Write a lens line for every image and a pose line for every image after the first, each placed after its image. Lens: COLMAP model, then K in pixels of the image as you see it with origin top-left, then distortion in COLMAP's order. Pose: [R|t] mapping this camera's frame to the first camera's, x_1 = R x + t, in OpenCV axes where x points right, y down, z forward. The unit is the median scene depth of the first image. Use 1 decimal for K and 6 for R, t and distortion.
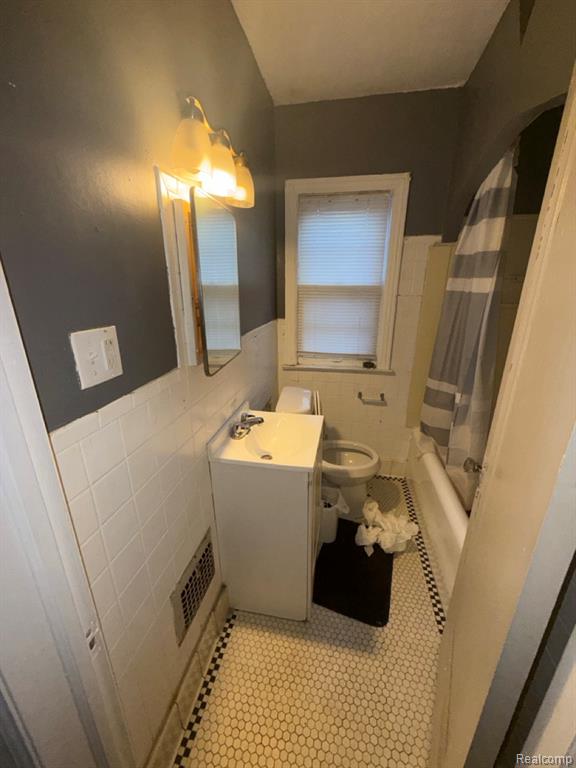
lens RADIAL K [[306.0, 0, 286.6], [0, 306.0, 382.9], [0, 0, 1]] dist [0.000690, 0.000083]
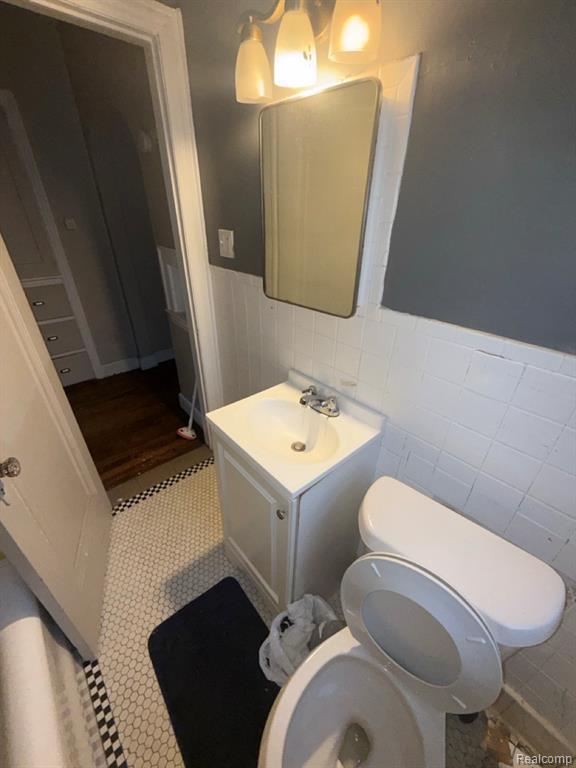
lens RADIAL K [[306.0, 0, 286.6], [0, 306.0, 382.9], [0, 0, 1]] dist [0.000690, 0.000083]
pose [[-0.606634, 0.381658, -0.697376, 0.508807], [-0.257989, 0.735233, 0.626796, -0.419741], [0.751956, 0.560151, -0.347554, 1.314803]]
